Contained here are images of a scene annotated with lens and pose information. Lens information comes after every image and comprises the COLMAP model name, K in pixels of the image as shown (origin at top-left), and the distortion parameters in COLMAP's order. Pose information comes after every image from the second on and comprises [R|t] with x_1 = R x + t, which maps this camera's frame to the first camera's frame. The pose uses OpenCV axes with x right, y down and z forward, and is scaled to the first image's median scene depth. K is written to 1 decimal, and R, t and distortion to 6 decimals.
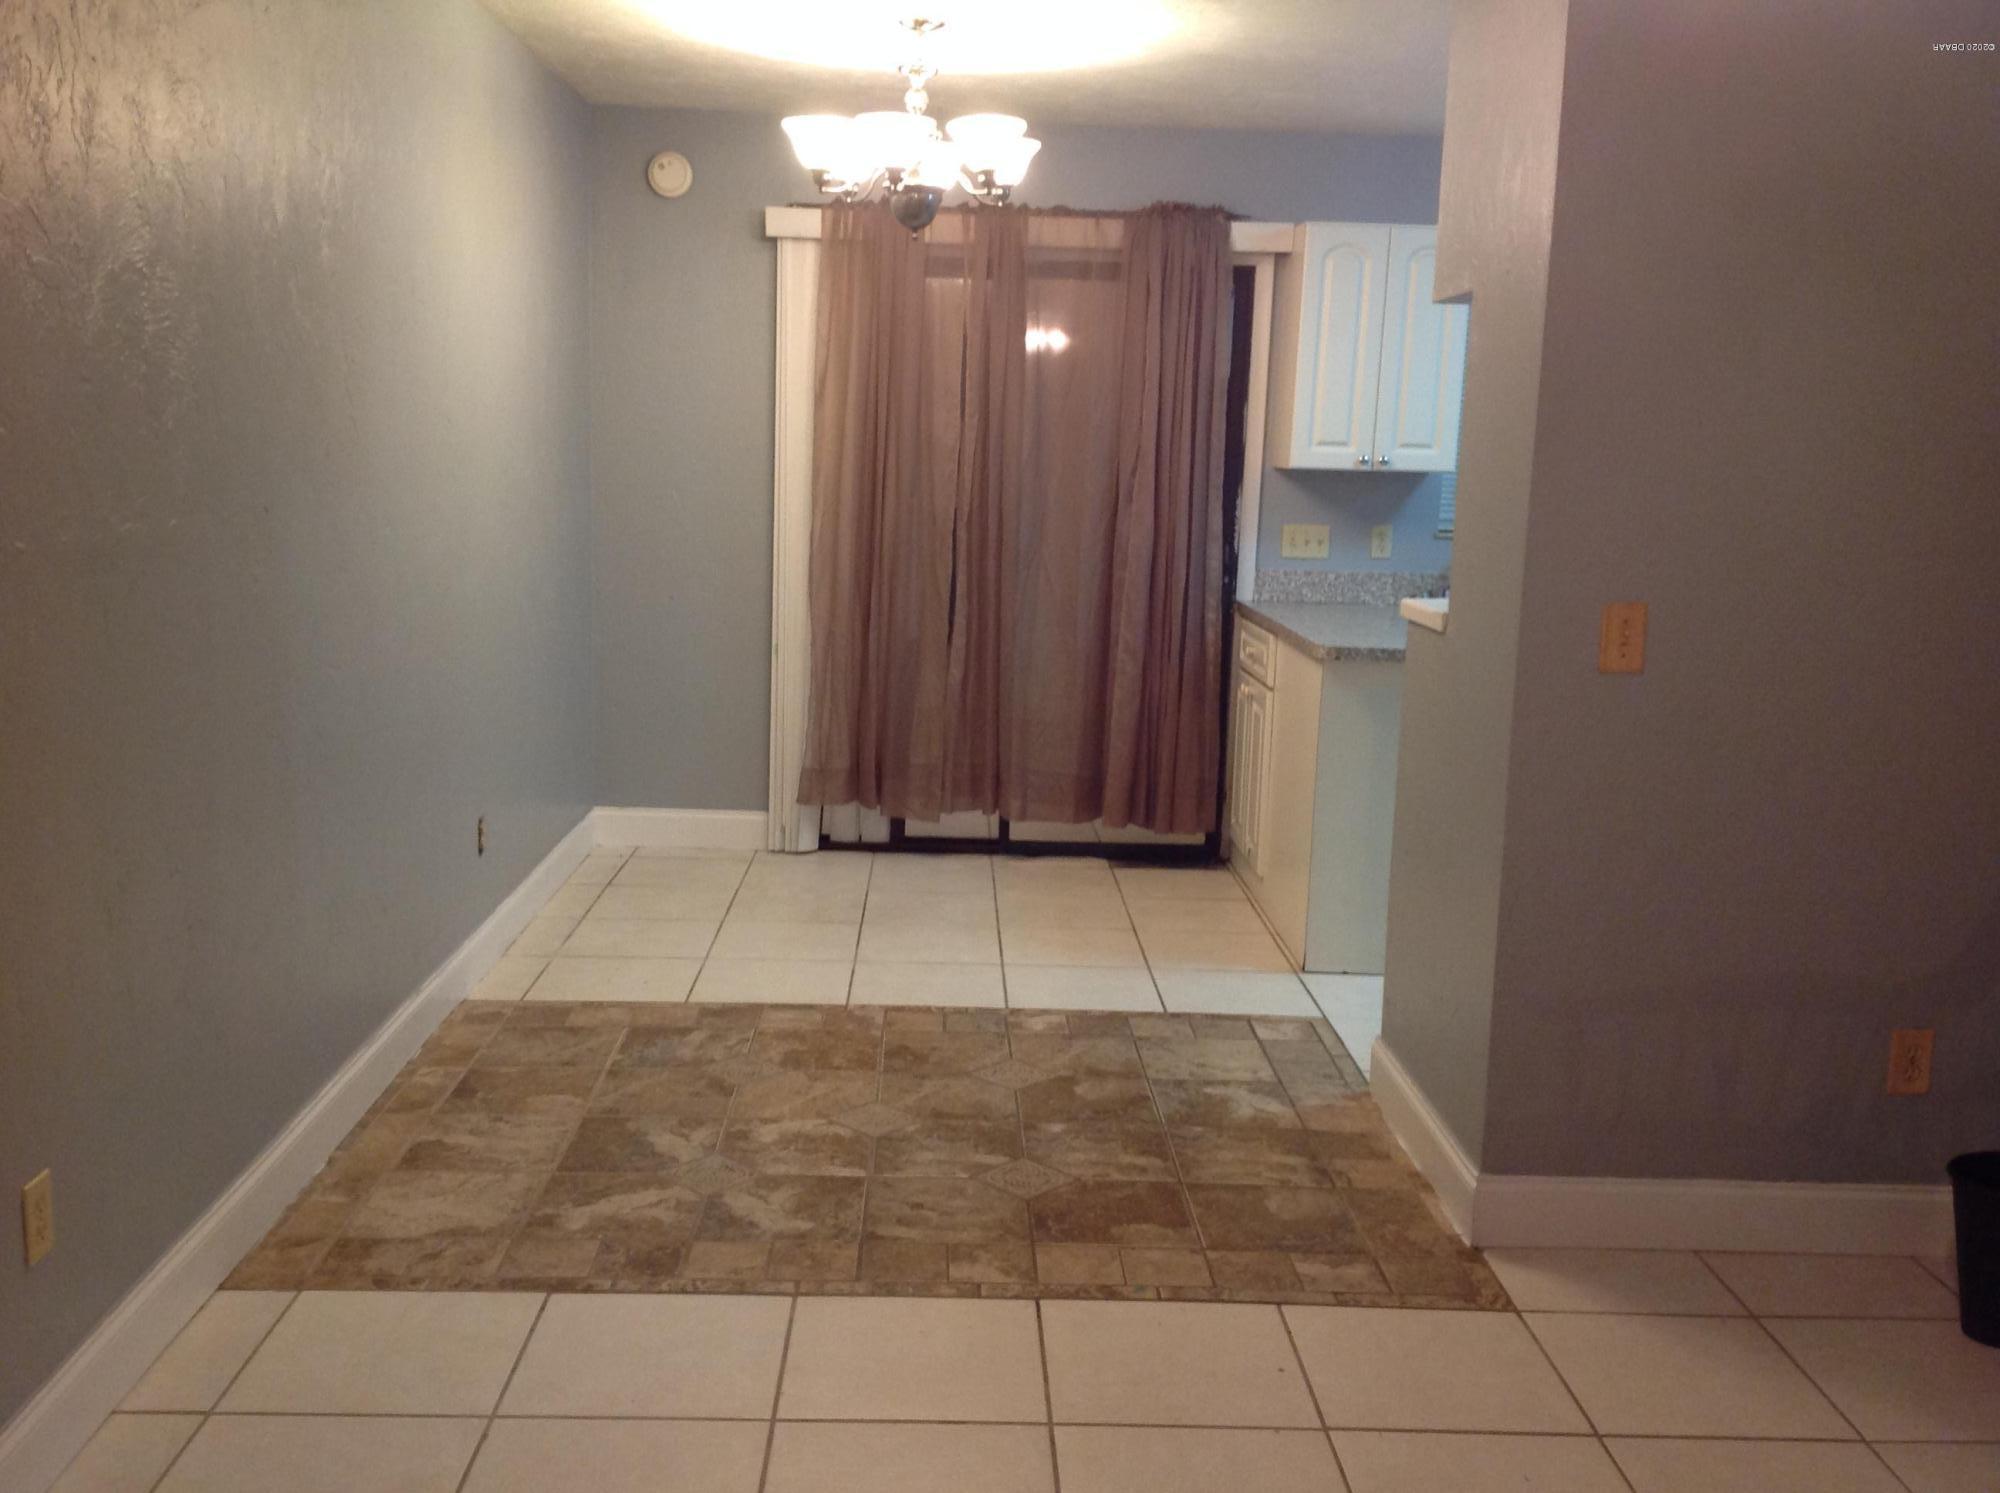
lens RADIAL K [[1963.1, 0, 999.6], [0, 1963.1, 748.9], [0, 0, 1]] dist [0.014637, 0.000000]
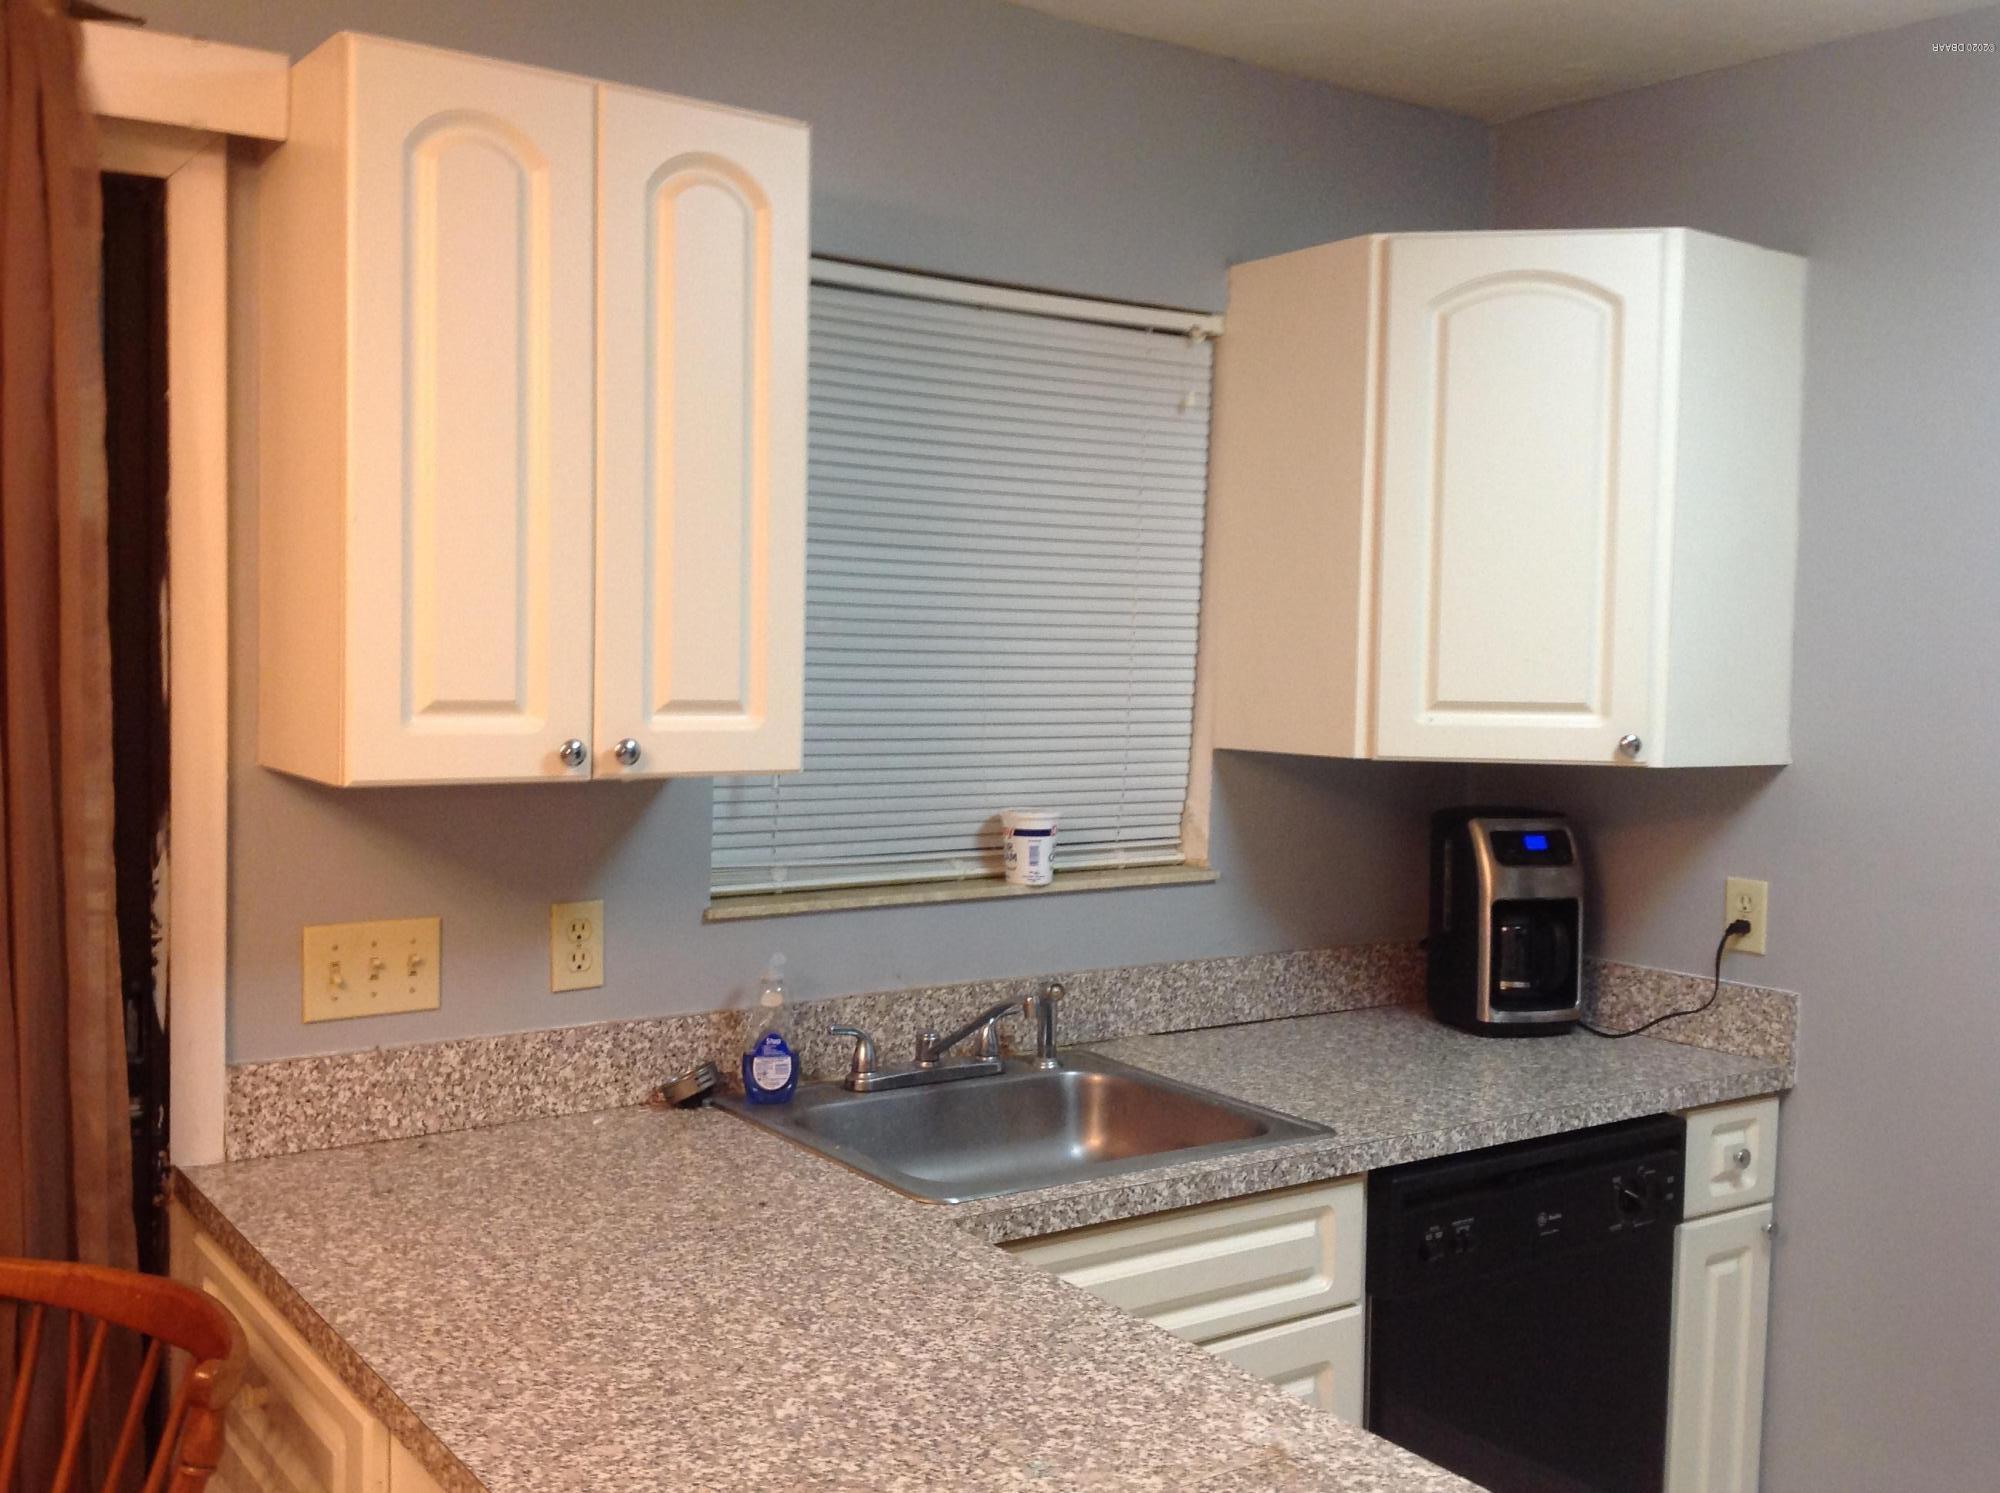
lens RADIAL K [[1963.1, 0, 1005.5], [0, 1963.1, 746.8], [0, 0, 1]] dist [0.014637, 0.000000]
pose [[0.841757, -0.049225, 0.537608, 0.063561], [0.087211, 0.995153, -0.045432, -0.119290], [-0.532766, 0.085129, 0.841970, 0.638898]]
